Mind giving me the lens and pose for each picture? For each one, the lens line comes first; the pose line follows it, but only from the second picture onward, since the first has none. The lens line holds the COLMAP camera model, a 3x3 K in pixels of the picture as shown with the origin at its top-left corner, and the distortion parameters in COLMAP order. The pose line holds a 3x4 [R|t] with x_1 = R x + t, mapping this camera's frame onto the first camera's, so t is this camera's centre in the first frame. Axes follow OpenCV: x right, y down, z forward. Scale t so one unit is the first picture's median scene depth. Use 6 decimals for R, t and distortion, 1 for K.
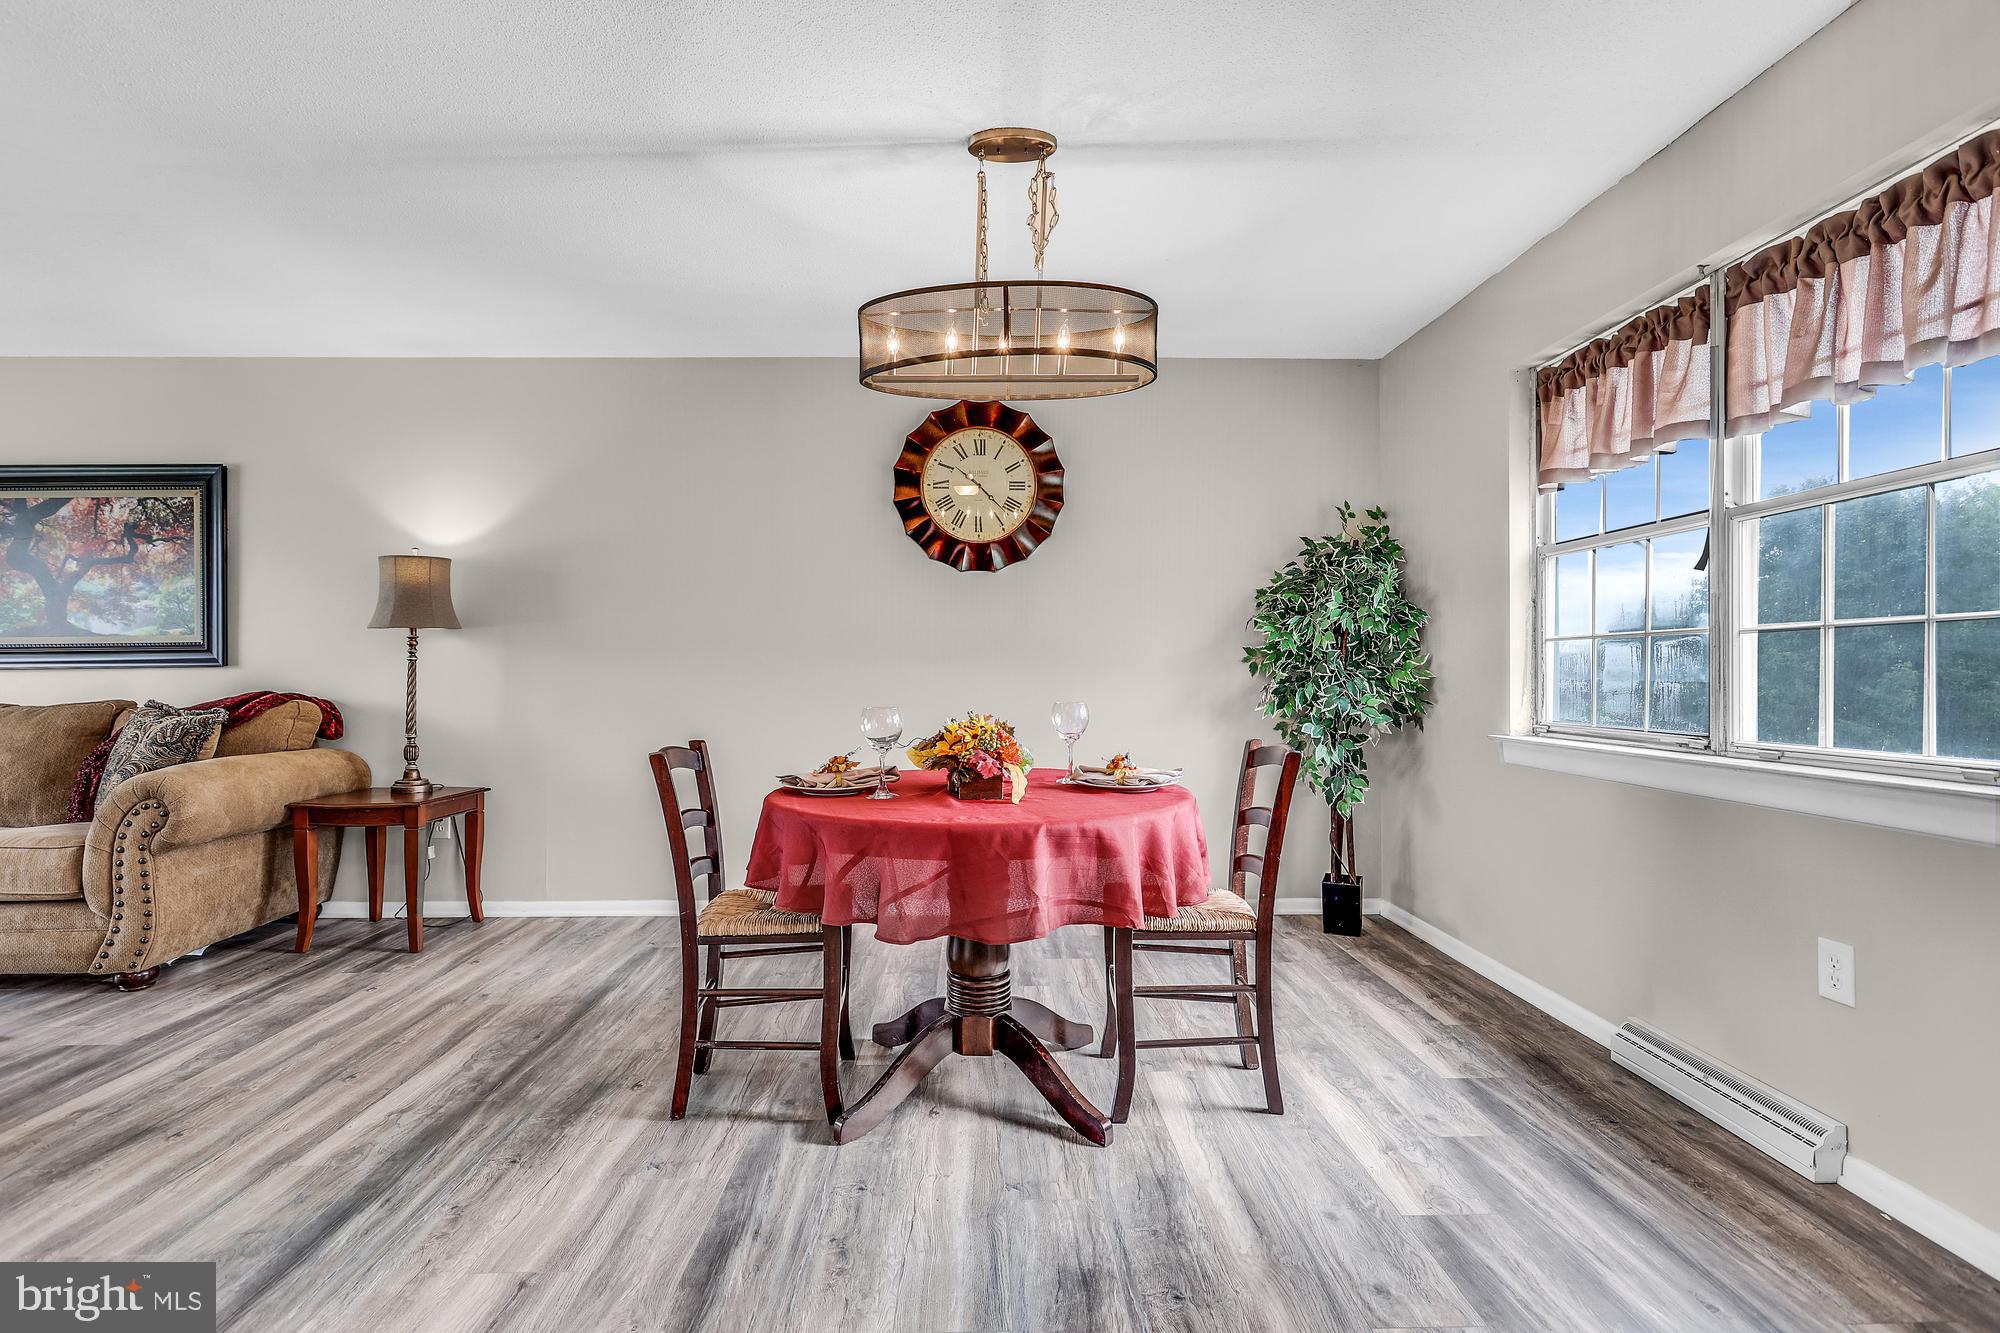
lens RADIAL K [[944.7, 0, 997.3], [0, 944.7, 660.1], [0, 0, 1]] dist [-0.002873, 0.000835]
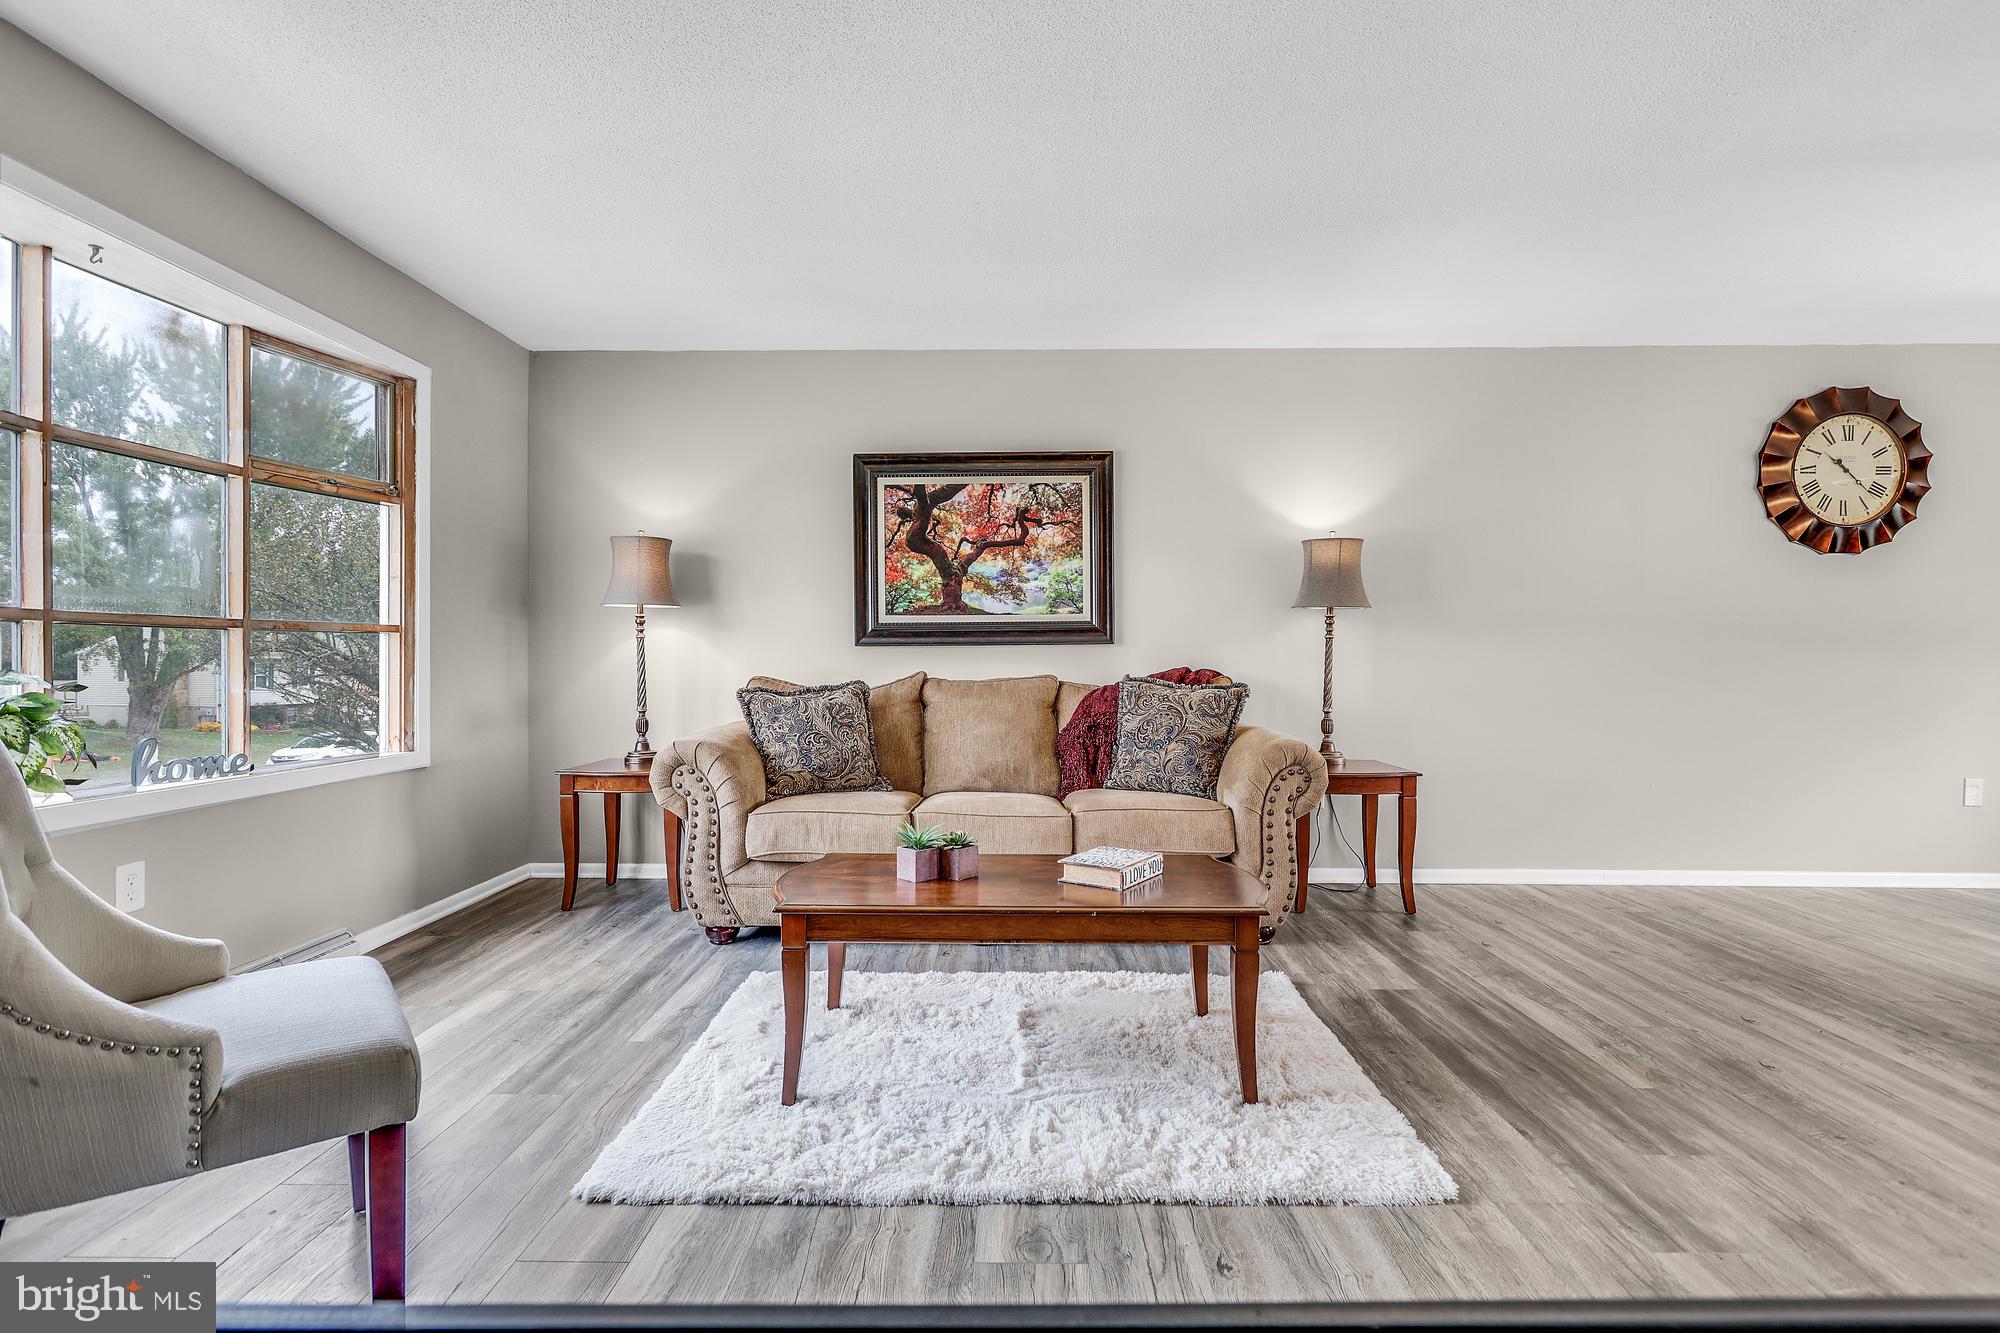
lens RADIAL K [[937.9, 0, 1000.0], [0, 937.9, 666.5], [0, 0, 1]] dist [-0.002412, 0.001270]
pose [[0.999457, 0.004063, -0.032710, -1.292541], [-0.003467, 0.999827, 0.018276, 0.018685], [0.032779, -0.018153, 0.999298, -0.074335]]
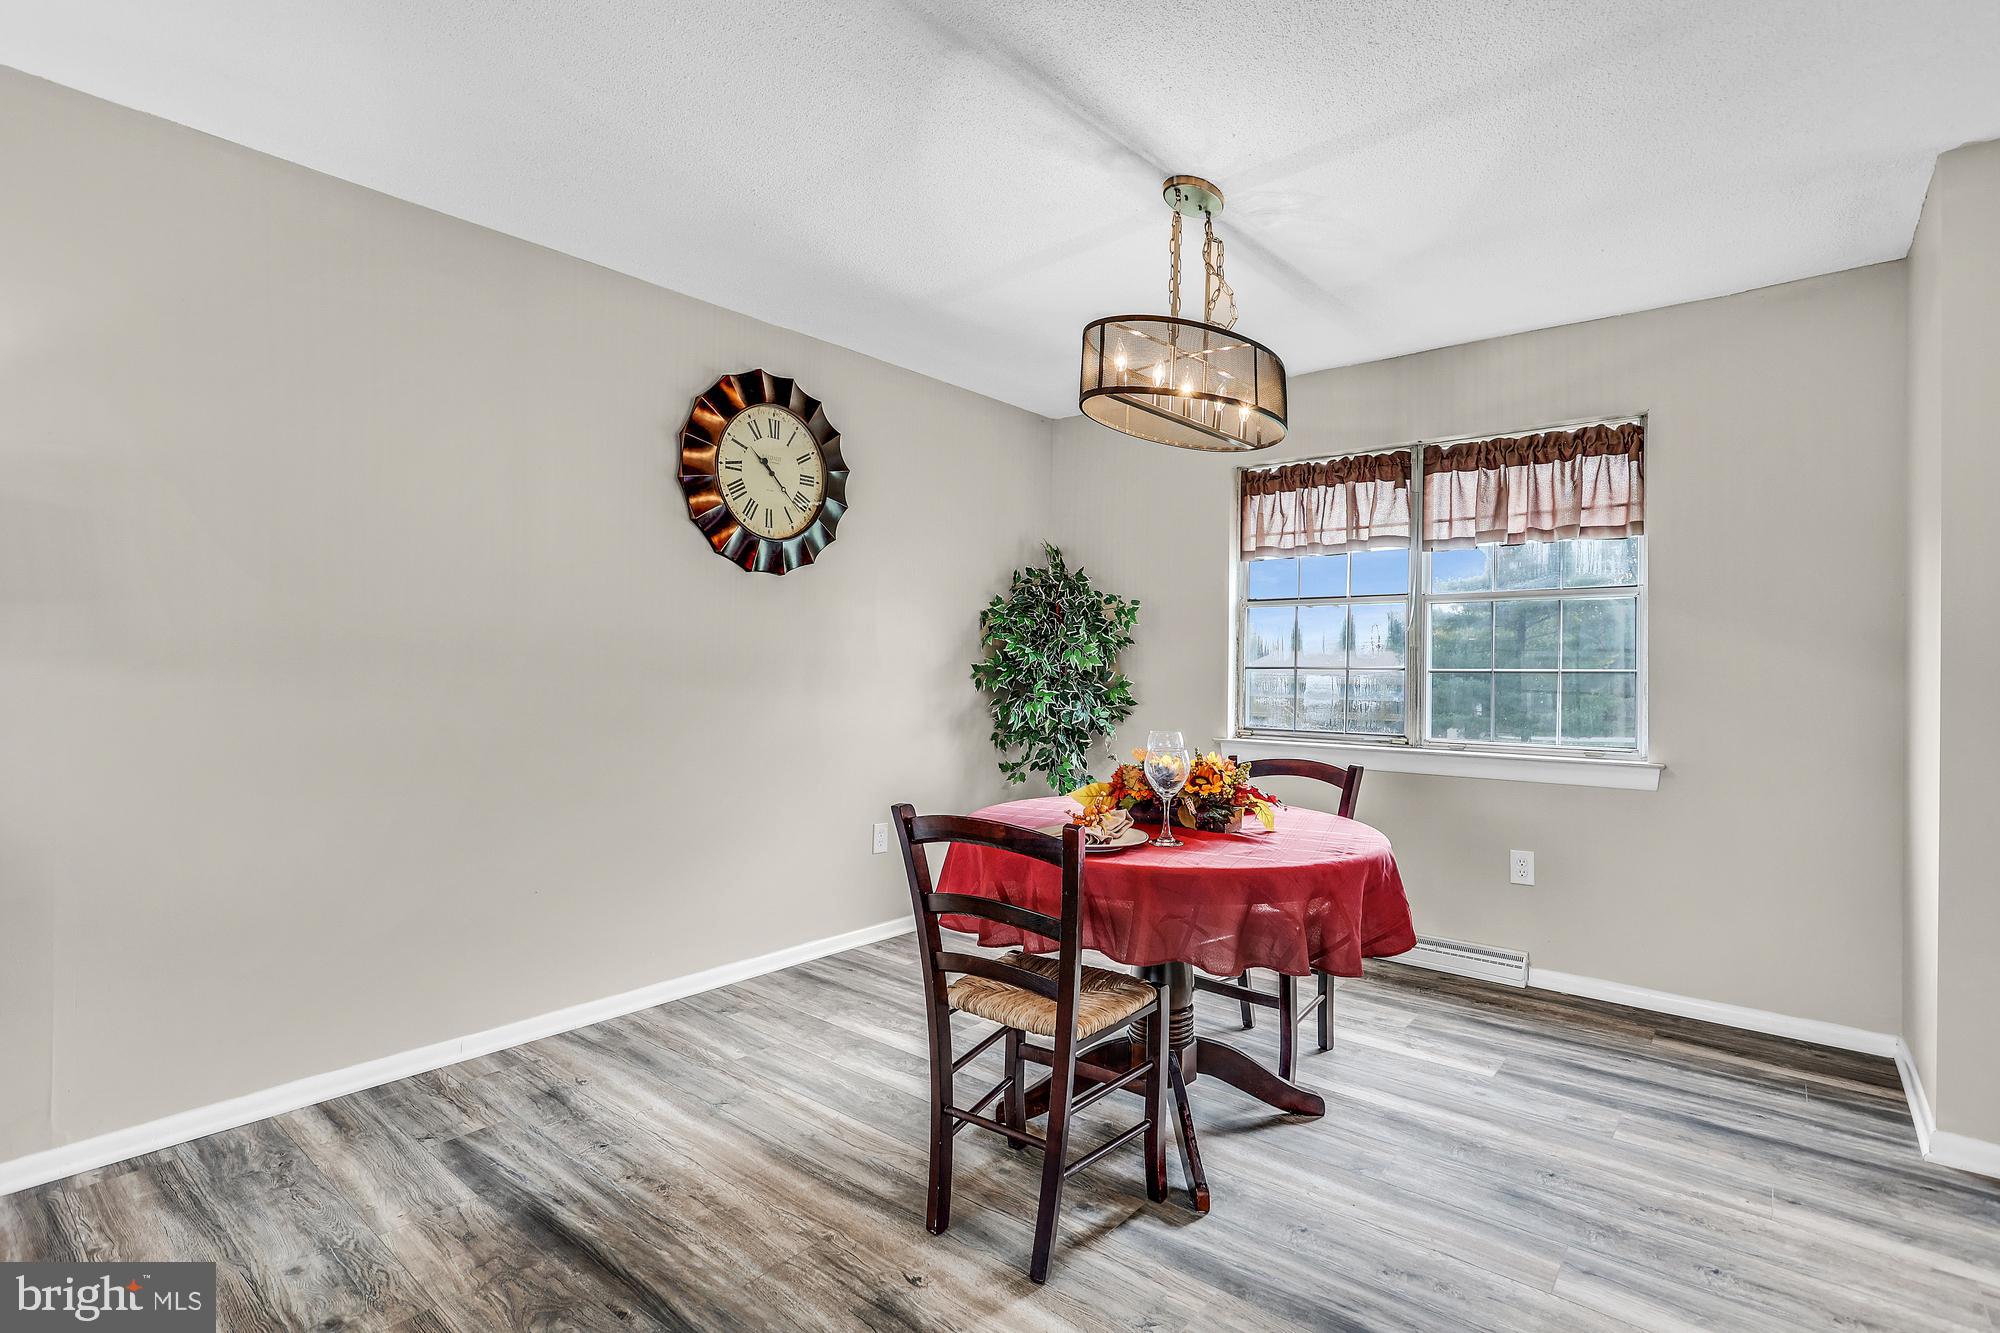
lens RADIAL K [[944.7, 0, 997.3], [0, 944.7, 660.1], [0, 0, 1]] dist [-0.002873, 0.000835]
pose [[0.655040, 0.012326, 0.755494, -0.758463], [-0.020580, 0.999787, 0.001532, -0.029545], [-0.755314, -0.016551, 0.655154, 0.401302]]
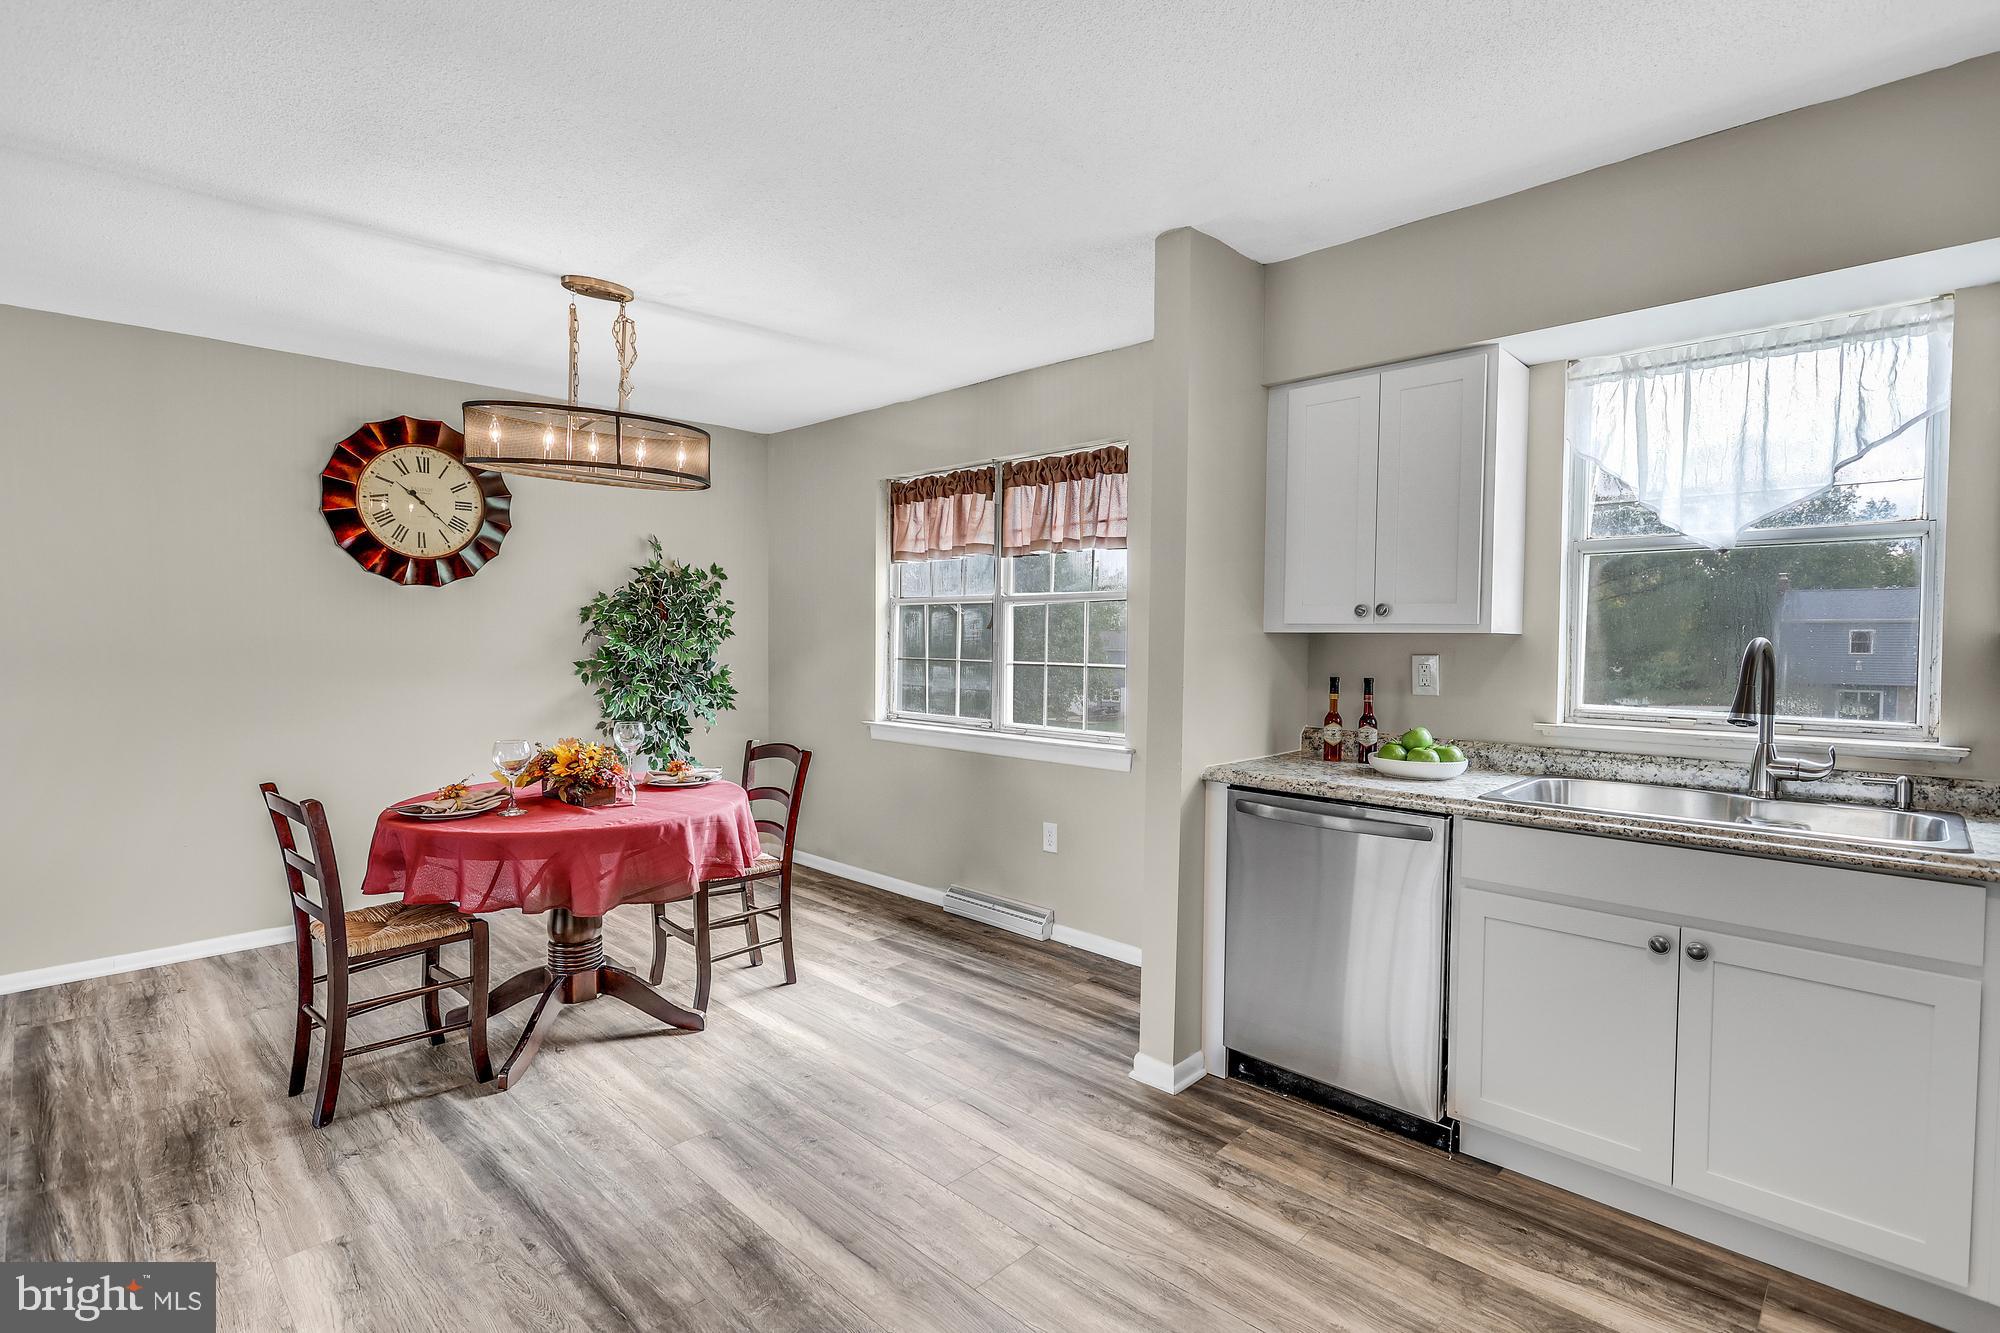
lens RADIAL K [[947.7, 0, 1001.3], [0, 947.7, 669.4], [0, 0, 1]] dist [-0.000525, 0.000451]
pose [[0.716542, -0.024032, 0.697130, -0.413984], [-0.013626, 0.998733, 0.048435, -0.088991], [-0.697411, -0.044205, 0.715307, -0.256414]]
